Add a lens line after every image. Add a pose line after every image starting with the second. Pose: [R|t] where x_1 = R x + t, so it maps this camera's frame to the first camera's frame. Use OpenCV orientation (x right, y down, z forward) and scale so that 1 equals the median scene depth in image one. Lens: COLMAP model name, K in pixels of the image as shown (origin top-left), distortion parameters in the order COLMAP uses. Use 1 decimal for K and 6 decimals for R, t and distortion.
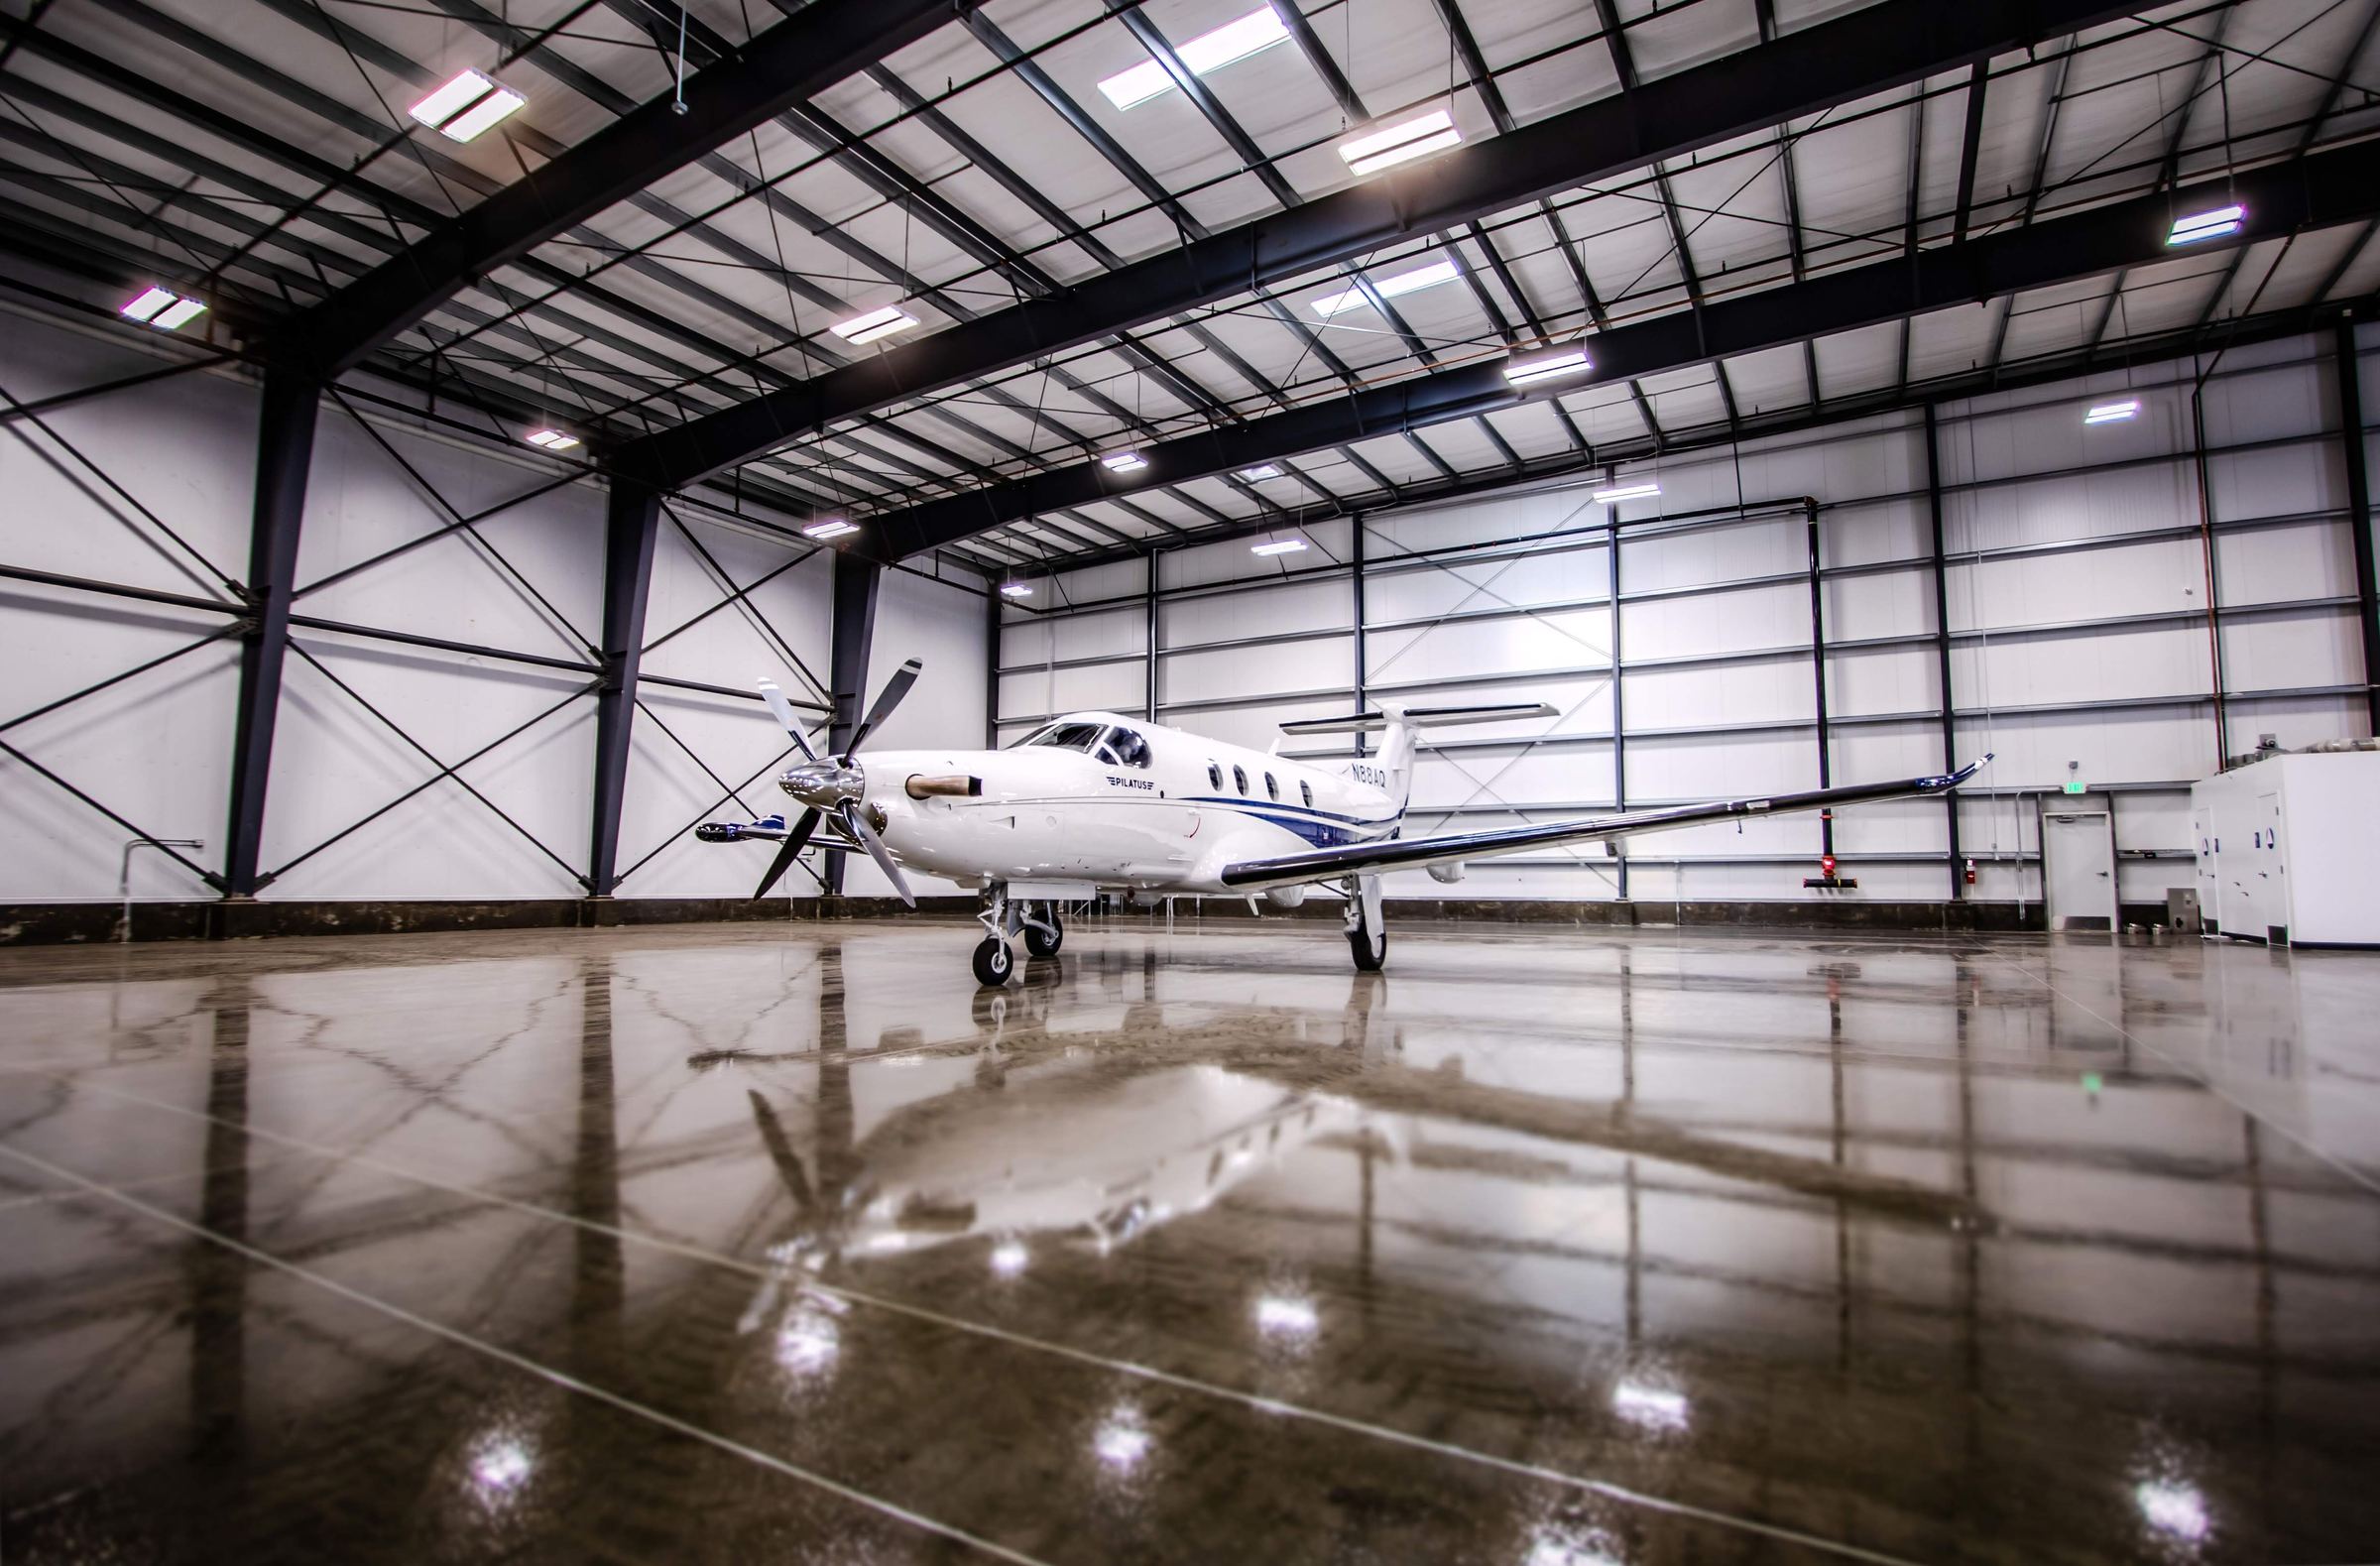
lens RADIAL K [[1117.4, 0, 1196.5], [0, 1117.4, 777.2], [0, 0, 1]] dist [-0.020961, 0.000029]
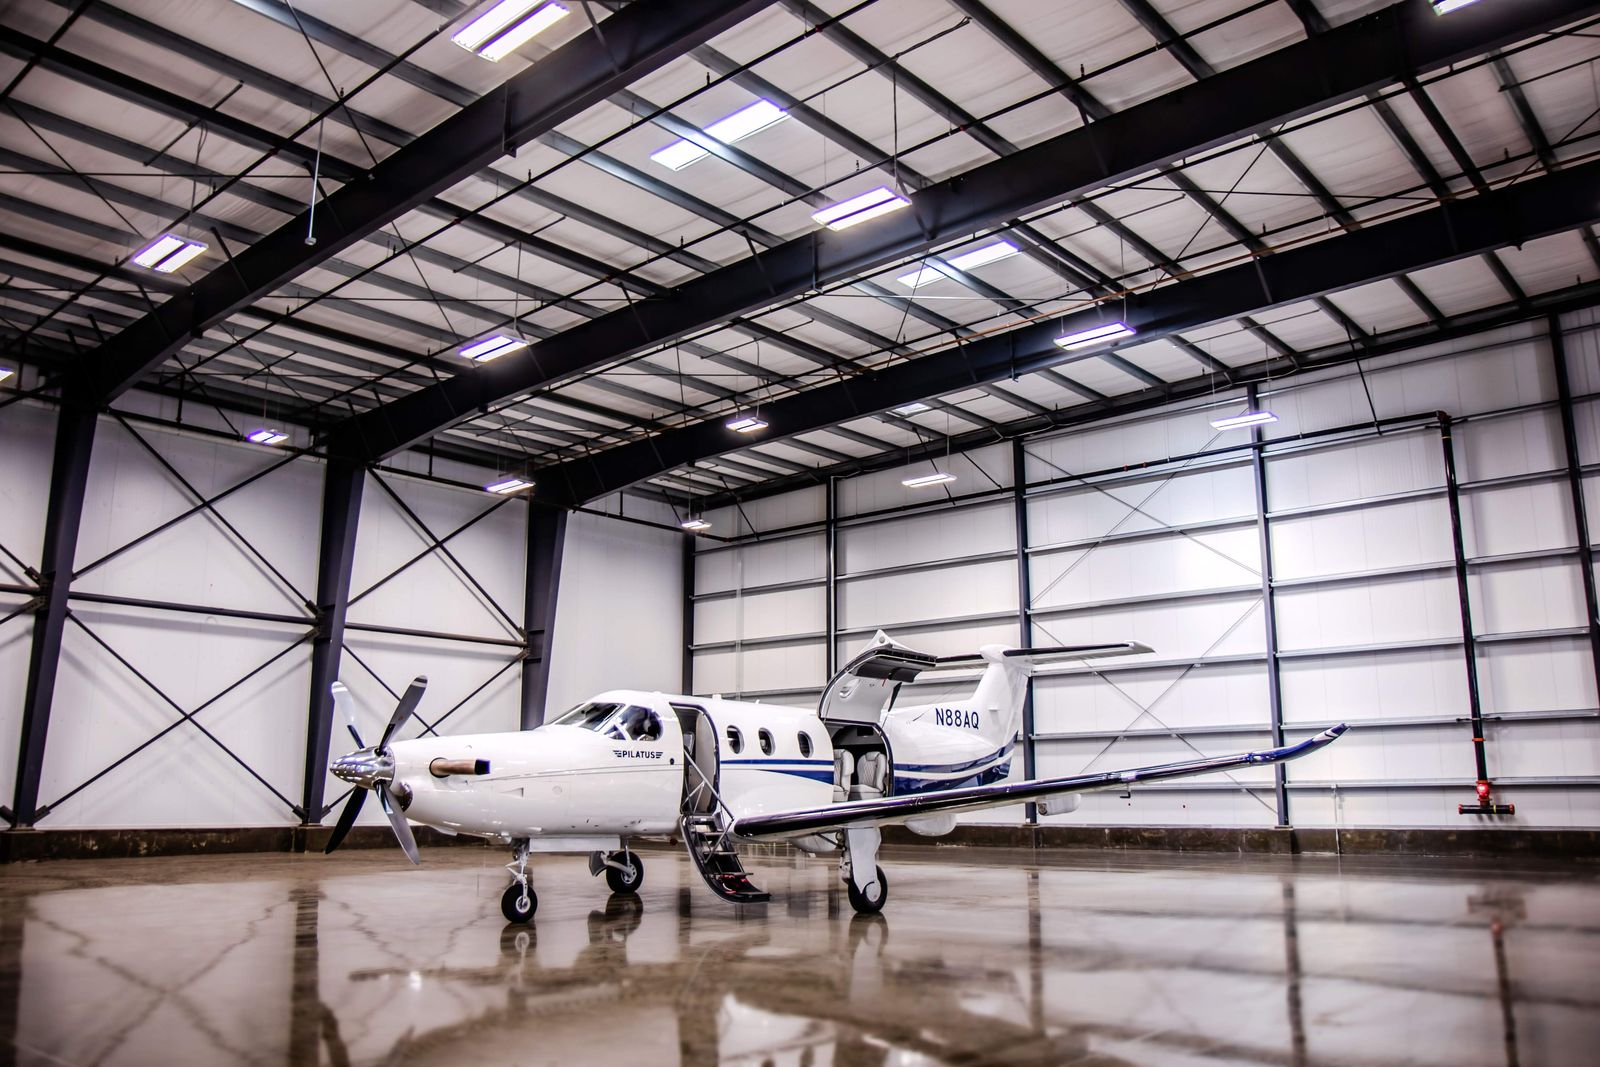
lens RADIAL K [[1229.7, 0, 792.2], [0, 1229.7, 522.2], [0, 0, 1]] dist [-0.121191, 0.103150]
pose [[0.984241, -0.042417, -0.171672, 0.163812], [0.021418, 0.992253, -0.122370, -0.036950], [0.175533, 0.116765, 0.977525, -0.136294]]
